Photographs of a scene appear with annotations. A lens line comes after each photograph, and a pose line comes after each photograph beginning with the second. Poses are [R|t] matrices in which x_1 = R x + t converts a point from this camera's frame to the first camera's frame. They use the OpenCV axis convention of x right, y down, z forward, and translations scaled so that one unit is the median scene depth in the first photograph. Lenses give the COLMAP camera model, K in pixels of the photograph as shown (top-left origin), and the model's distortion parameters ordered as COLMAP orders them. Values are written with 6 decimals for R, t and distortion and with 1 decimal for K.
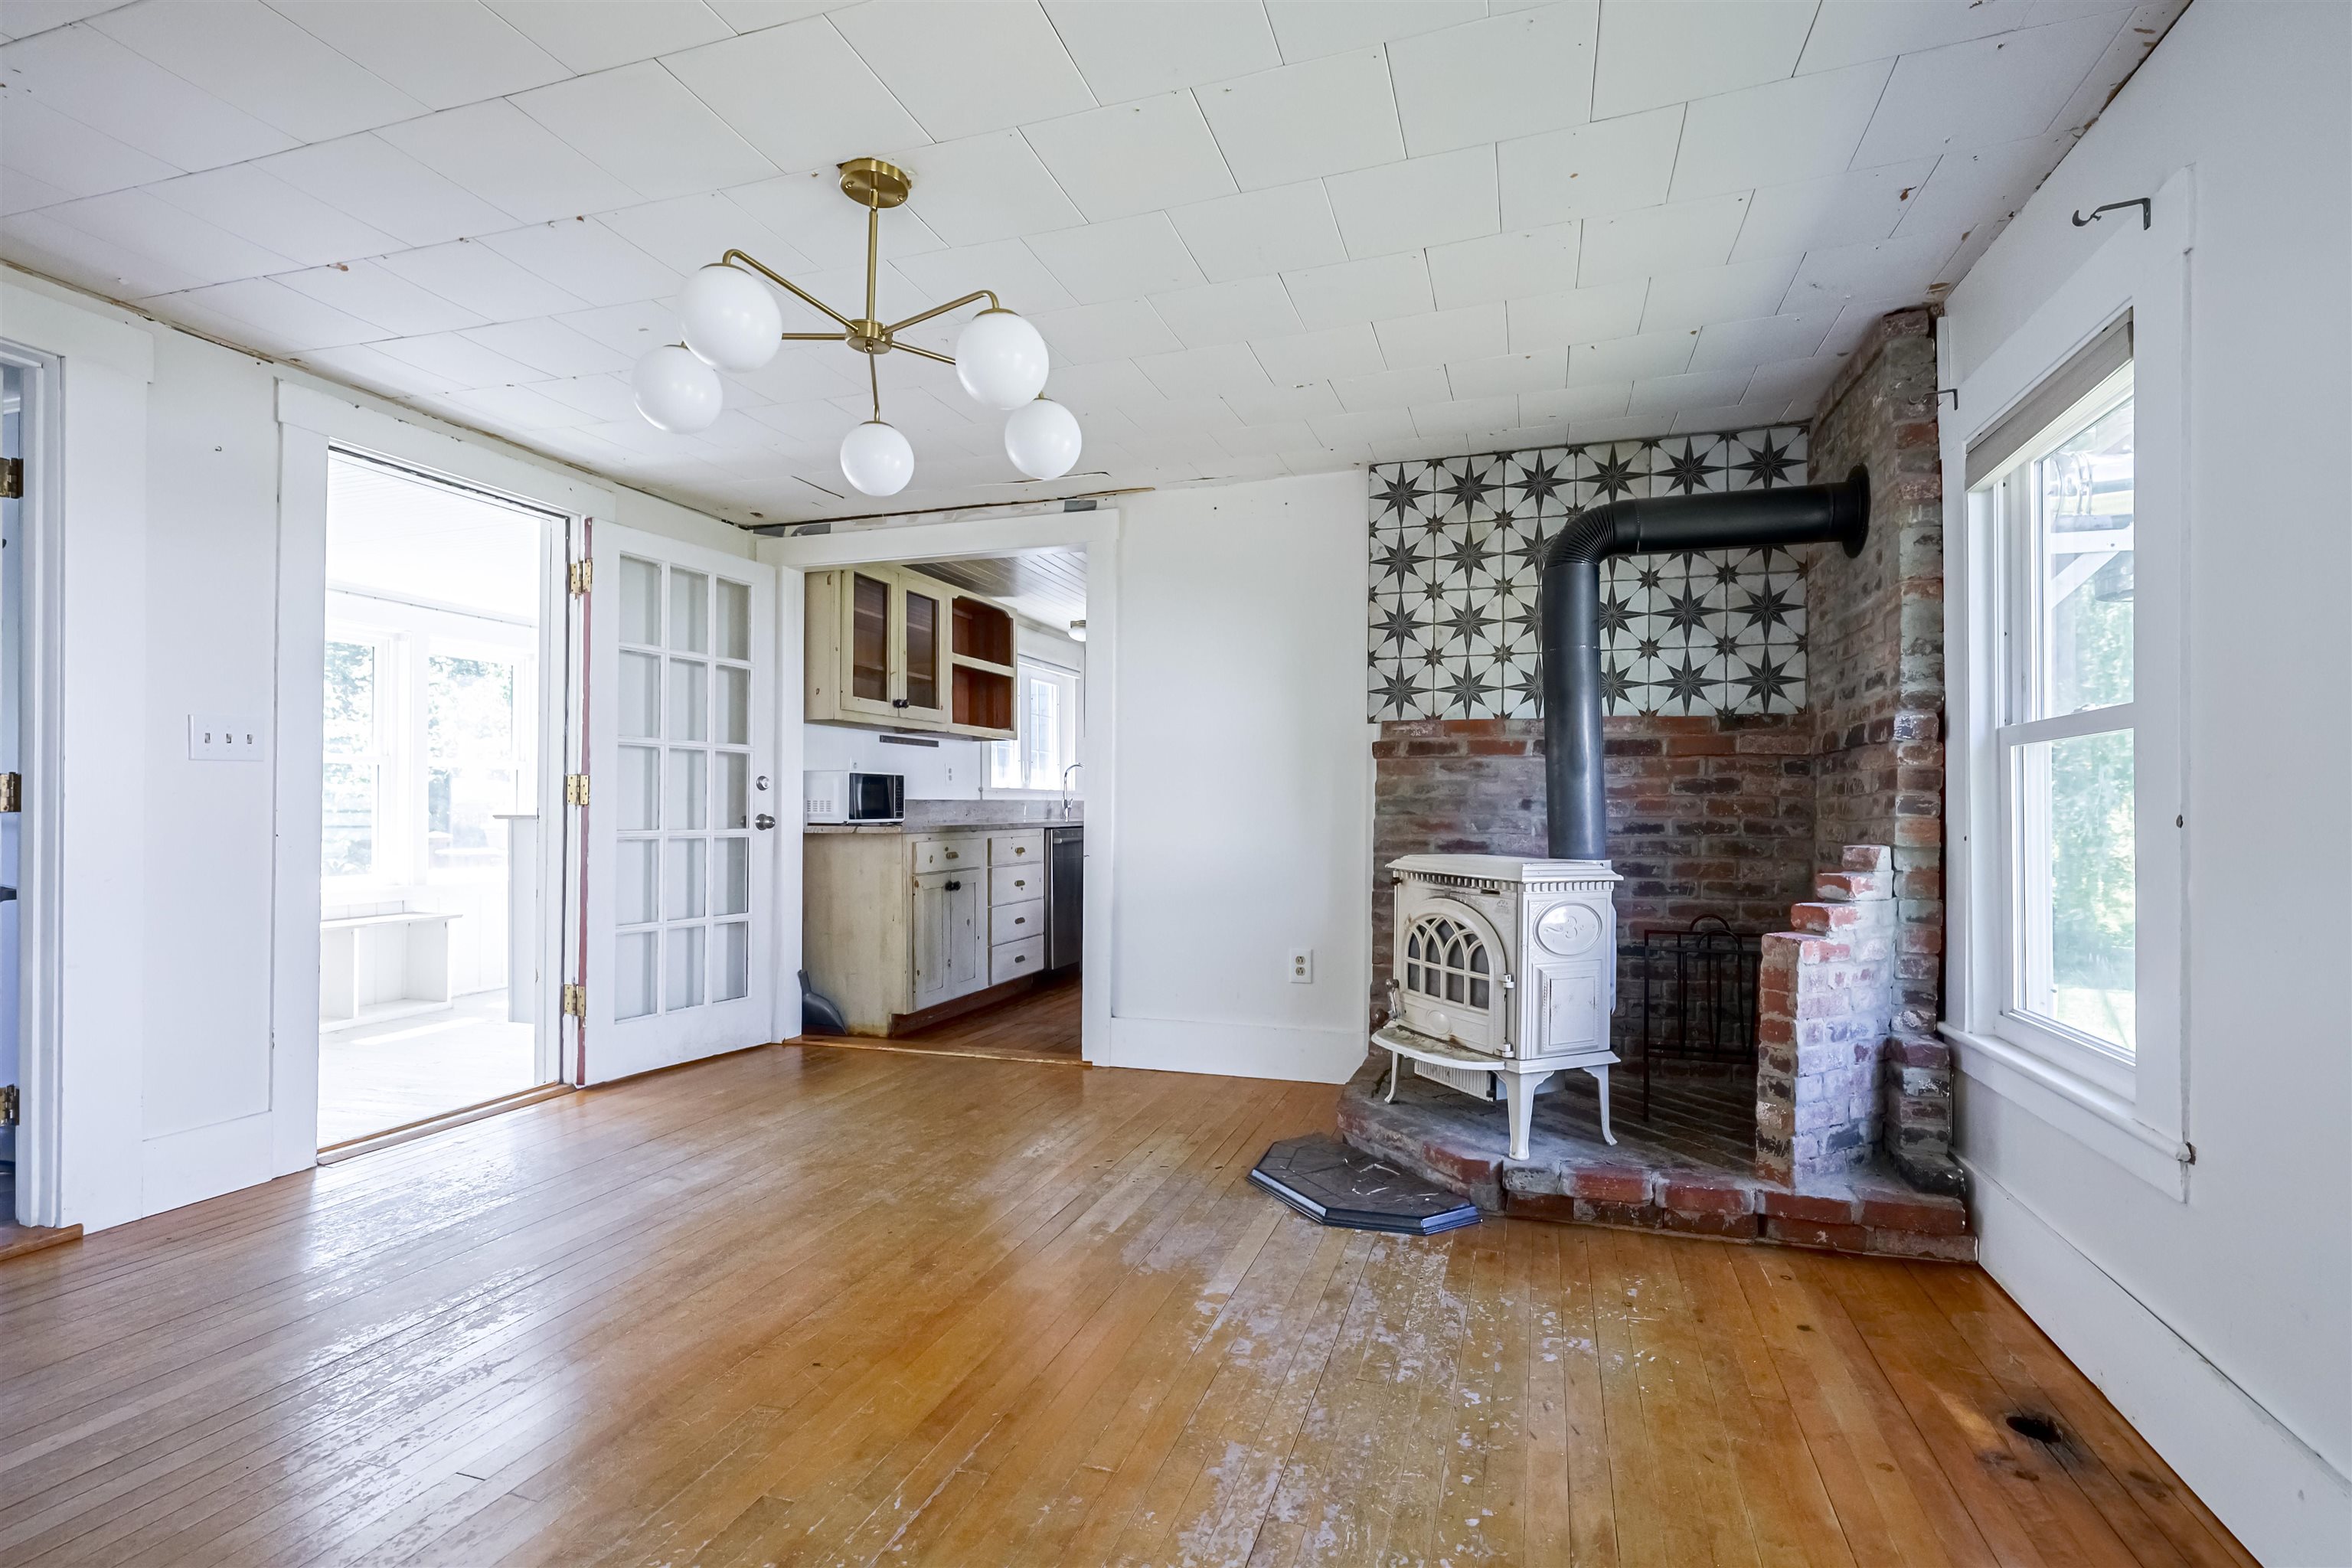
lens RADIAL K [[1052.7, 0, 1178.2], [0, 1052.7, 794.5], [0, 0, 1]] dist [0.000947, -0.000007]
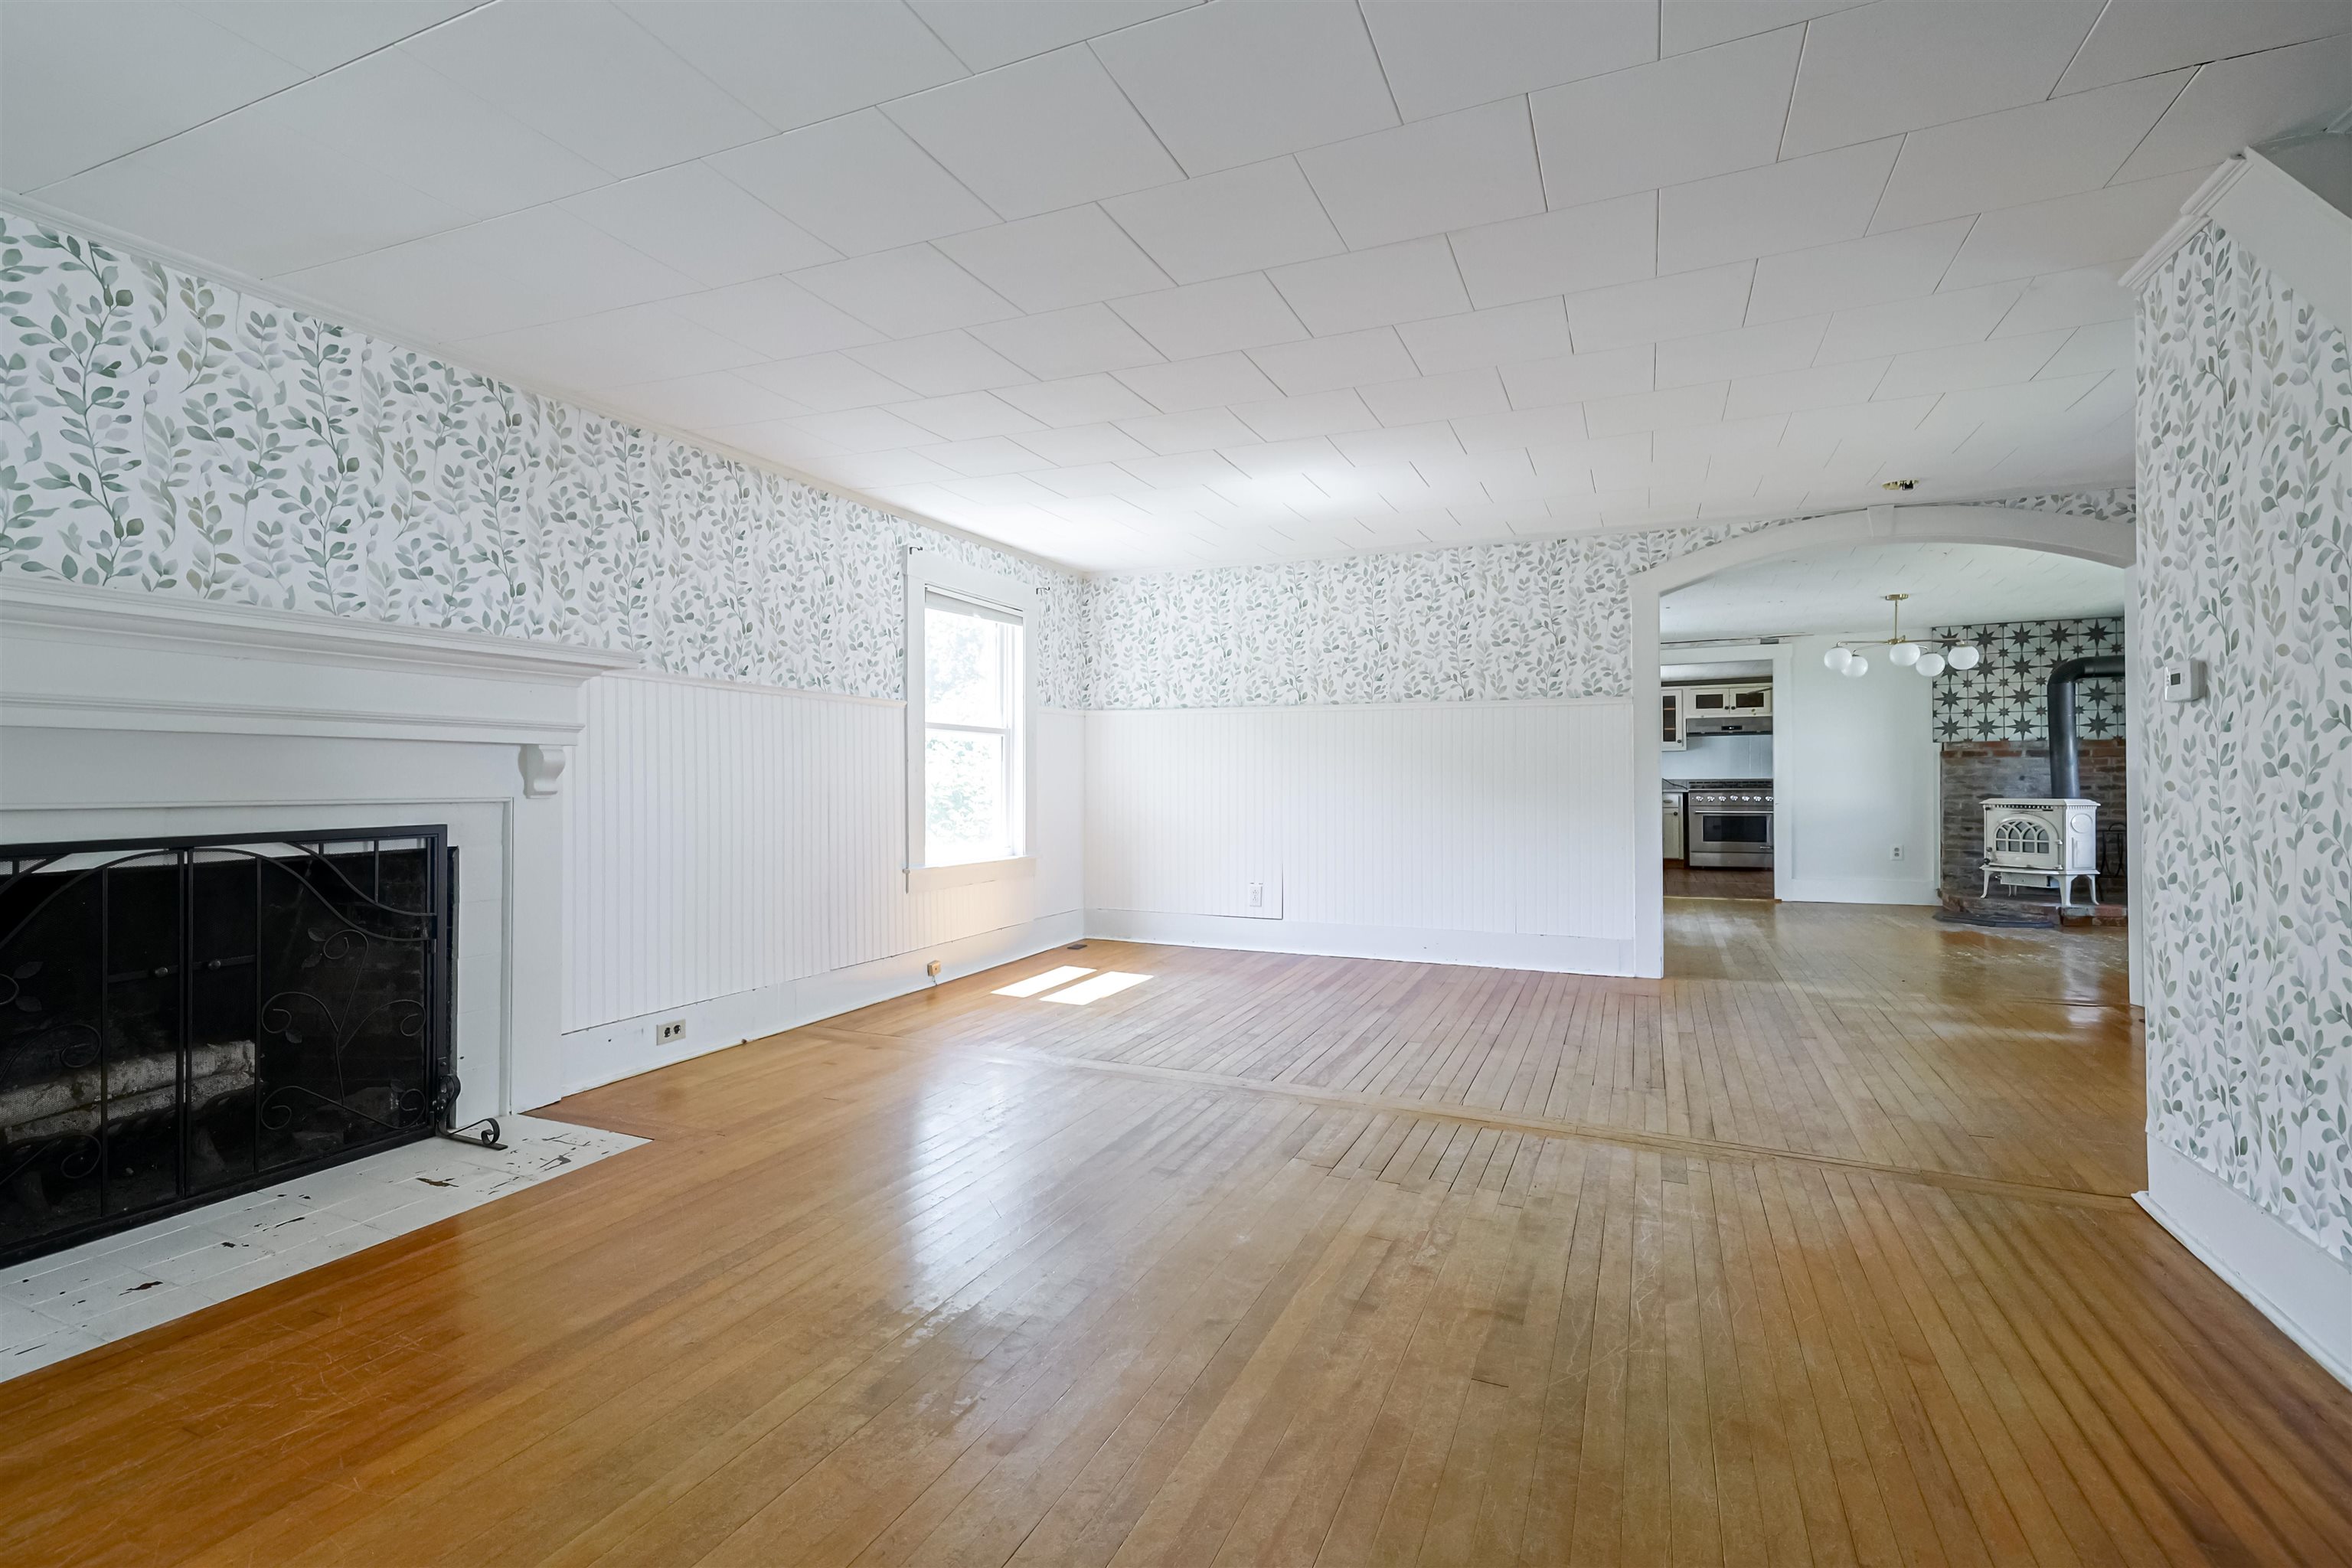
lens RADIAL K [[1052.7, 0, 1178.4], [0, 1052.7, 771.6], [0, 0, 1]] dist [0.000947, -0.000007]
pose [[0.996398, -0.009341, -0.084283, -1.292148], [0.008960, 0.999948, -0.004901, -0.009588], [0.084325, 0.004128, 0.996430, -1.433130]]
